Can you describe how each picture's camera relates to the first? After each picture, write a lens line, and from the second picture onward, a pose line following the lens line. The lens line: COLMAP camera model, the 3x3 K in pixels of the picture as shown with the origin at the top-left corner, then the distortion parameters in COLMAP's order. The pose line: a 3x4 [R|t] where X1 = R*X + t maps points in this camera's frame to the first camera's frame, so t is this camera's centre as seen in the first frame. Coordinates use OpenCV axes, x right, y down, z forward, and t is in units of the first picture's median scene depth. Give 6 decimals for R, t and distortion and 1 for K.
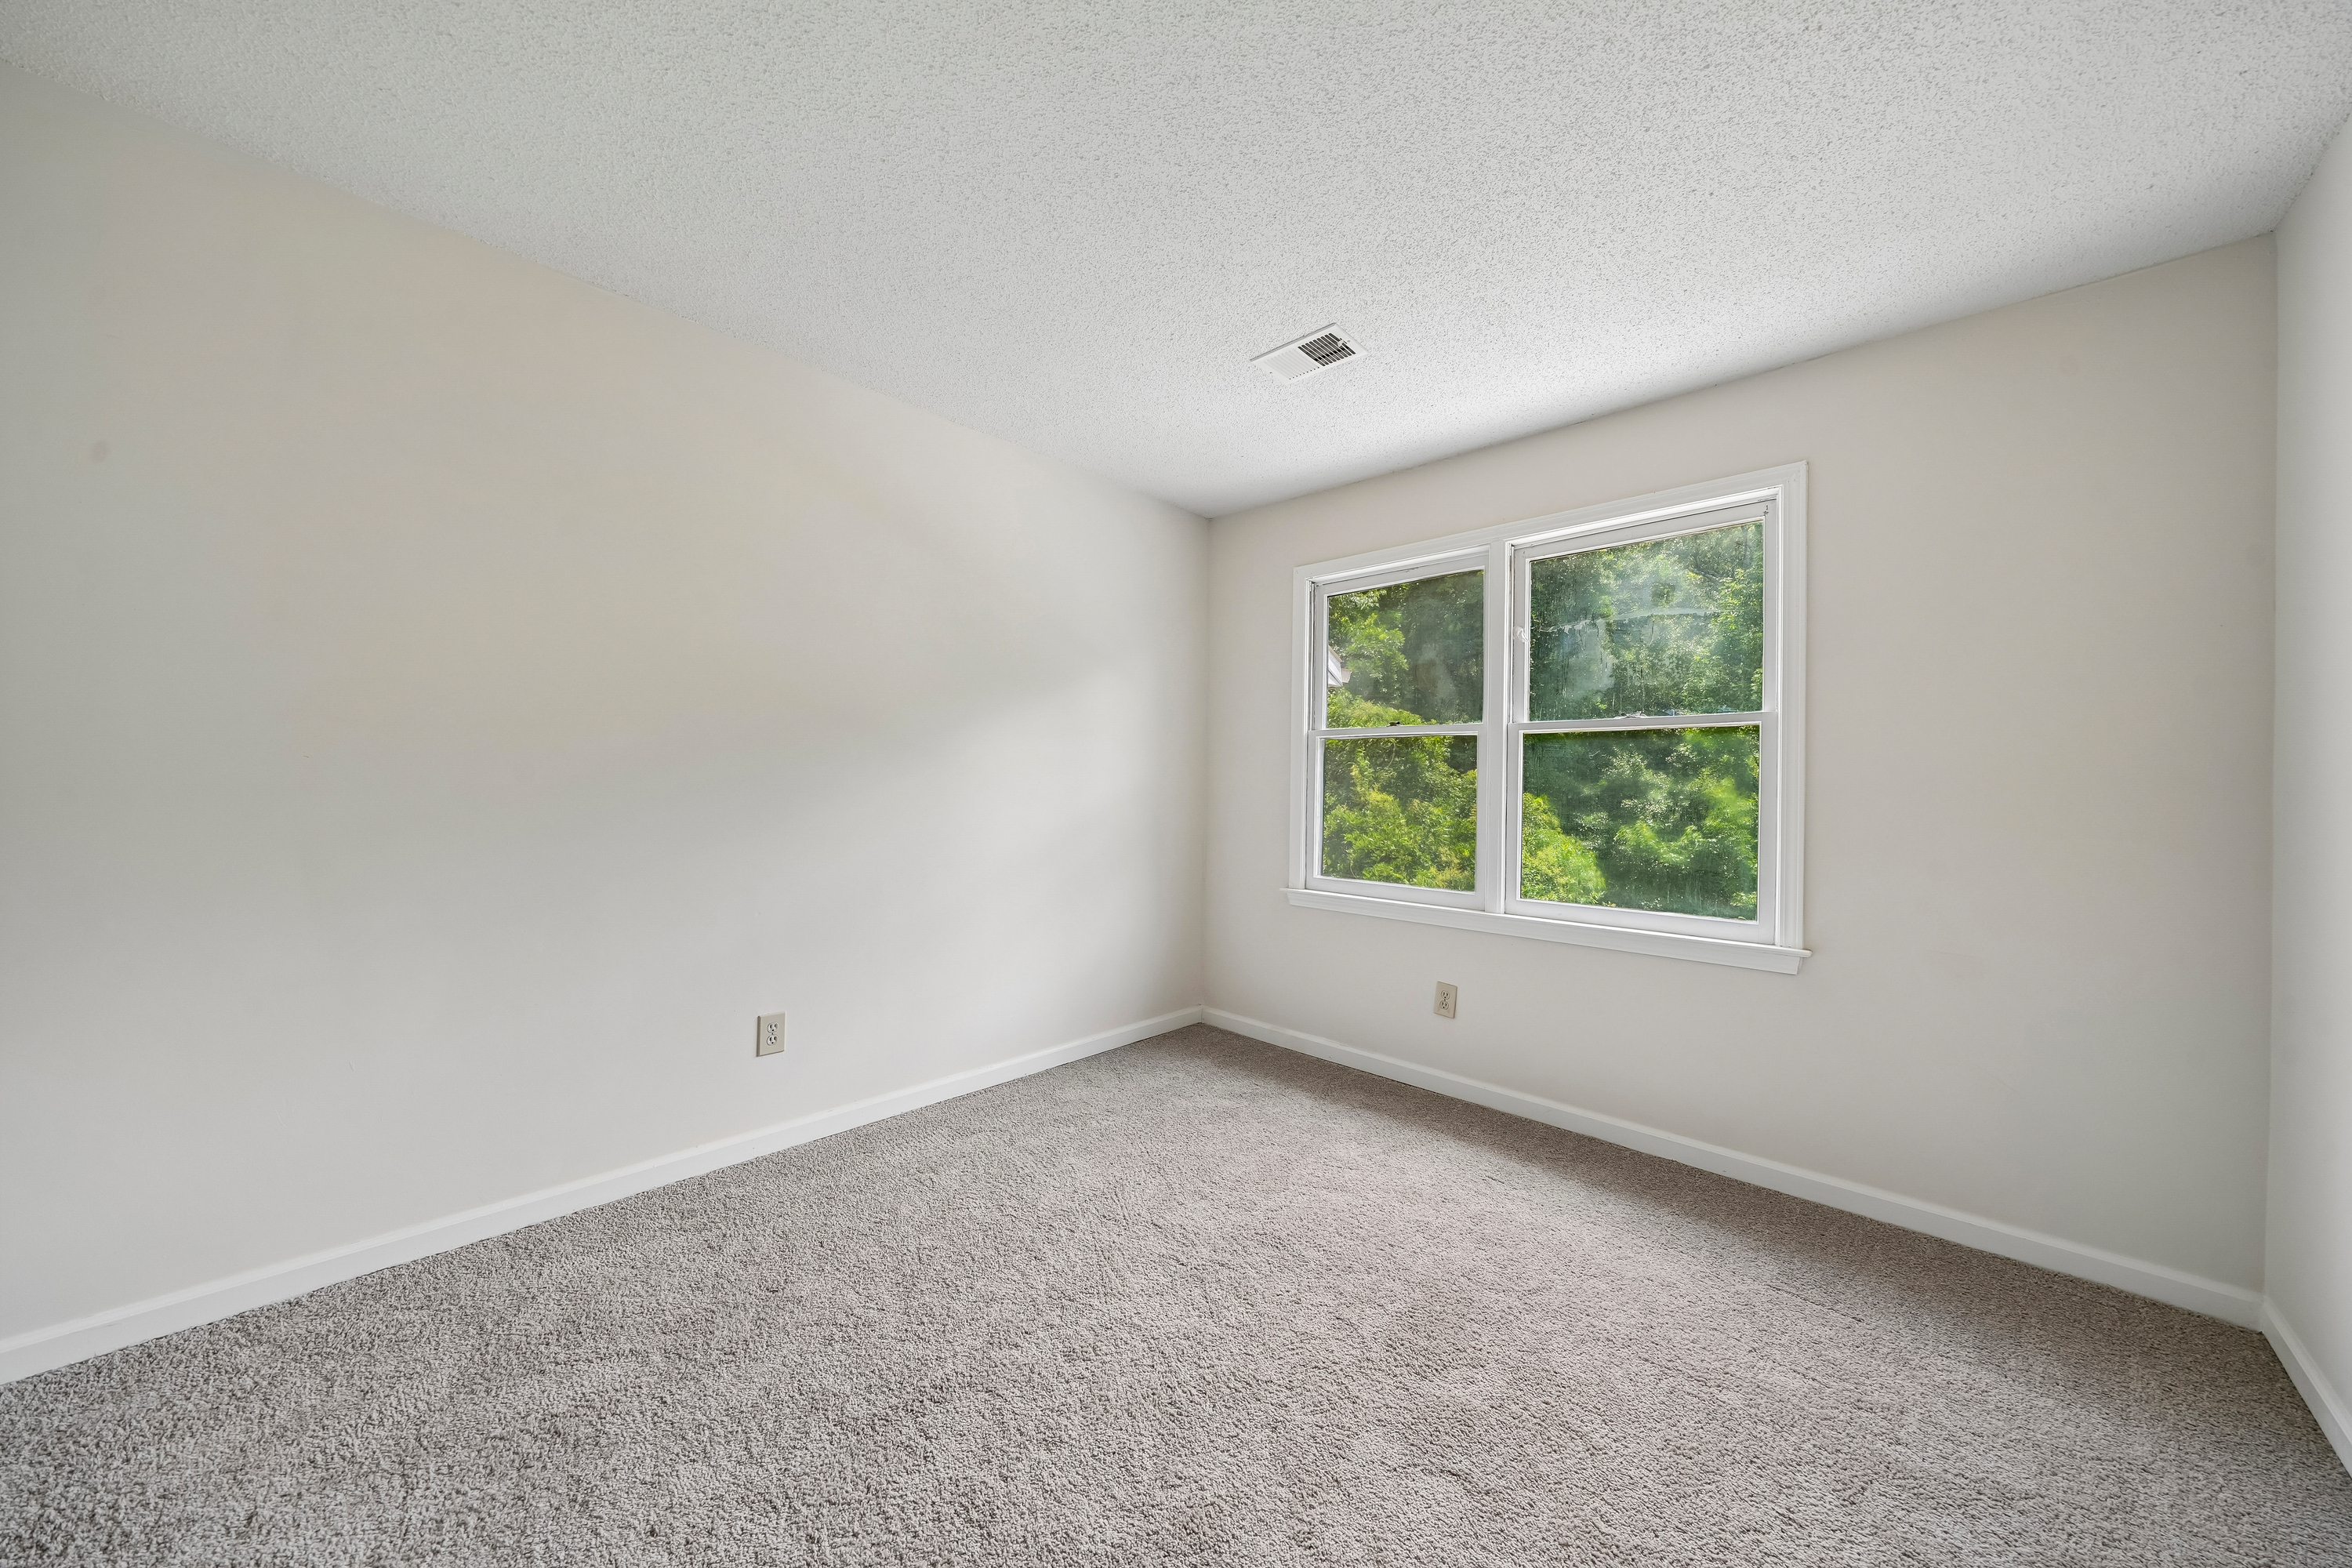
lens RADIAL K [[922.3, 0, 1172.7], [0, 922.3, 770.0], [0, 0, 1]] dist [-0.000459, -0.000068]
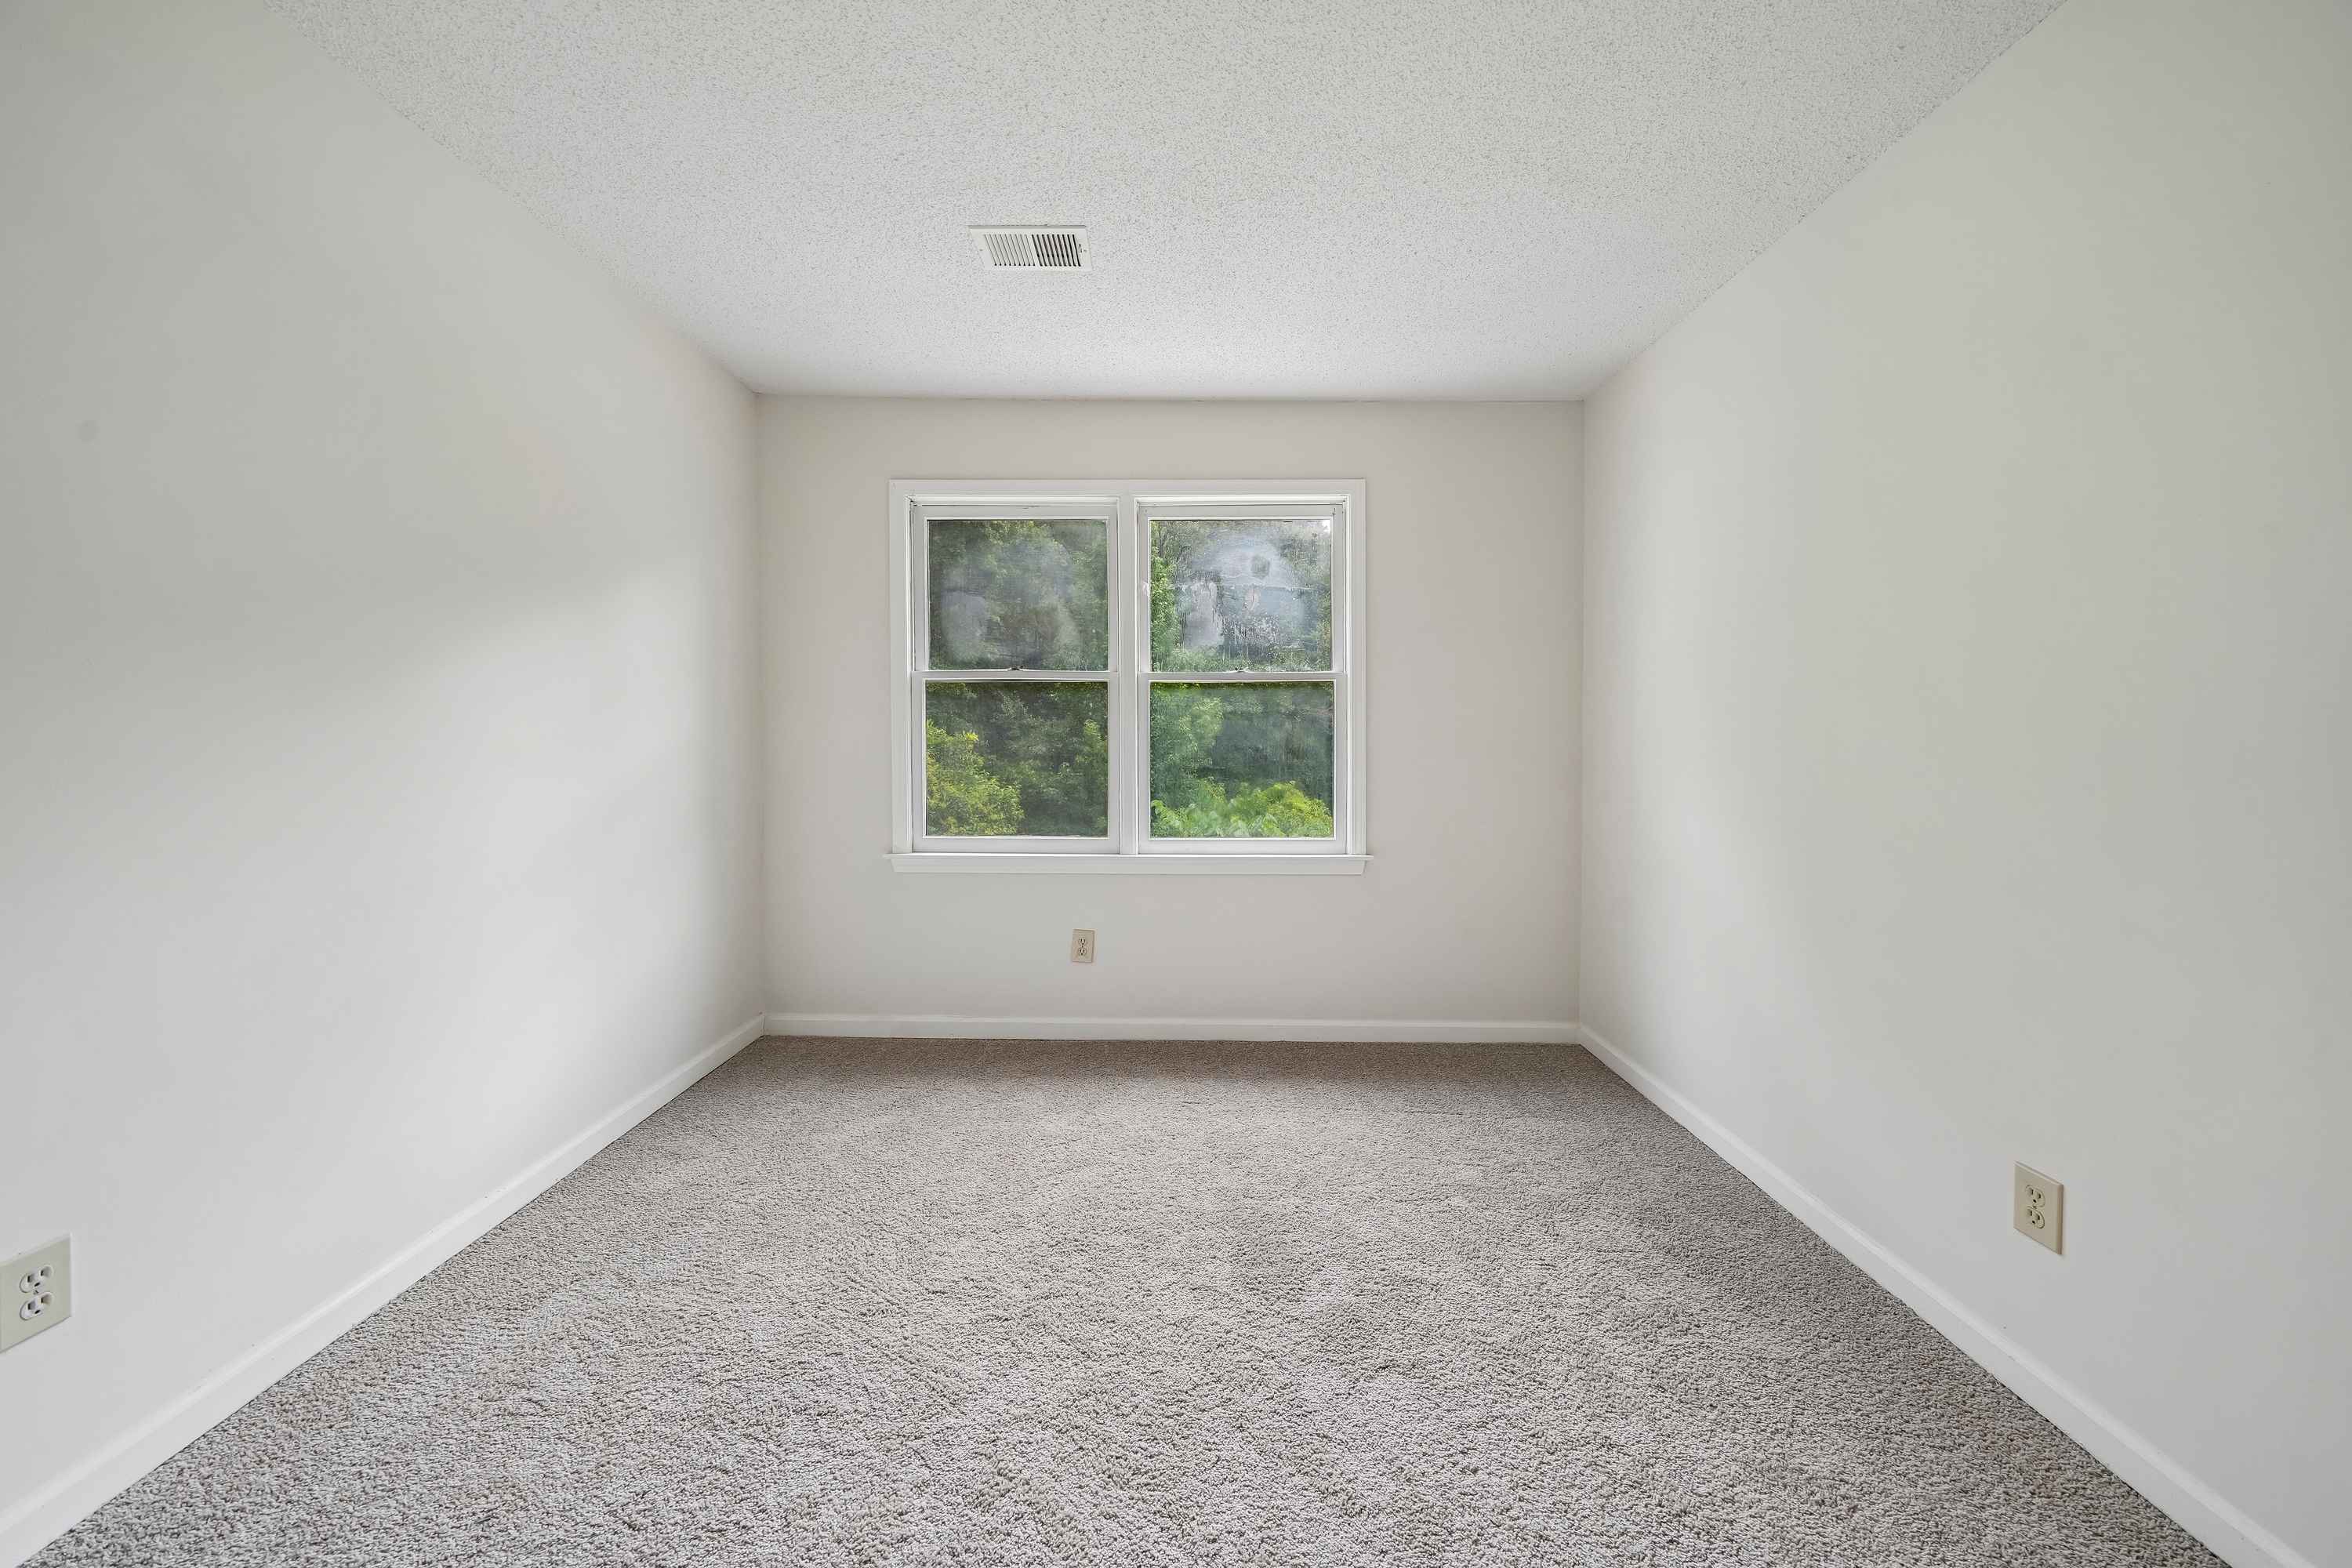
lens RADIAL K [[903.0, 0, 1170.8], [0, 903.0, 739.1], [0, 0, 1]] dist [-0.001739, 0.000267]
pose [[0.677724, -0.018970, 0.735072, -0.391262], [-0.002950, 0.999589, 0.028517, -0.004853], [-0.735311, -0.021495, 0.677389, 0.295213]]
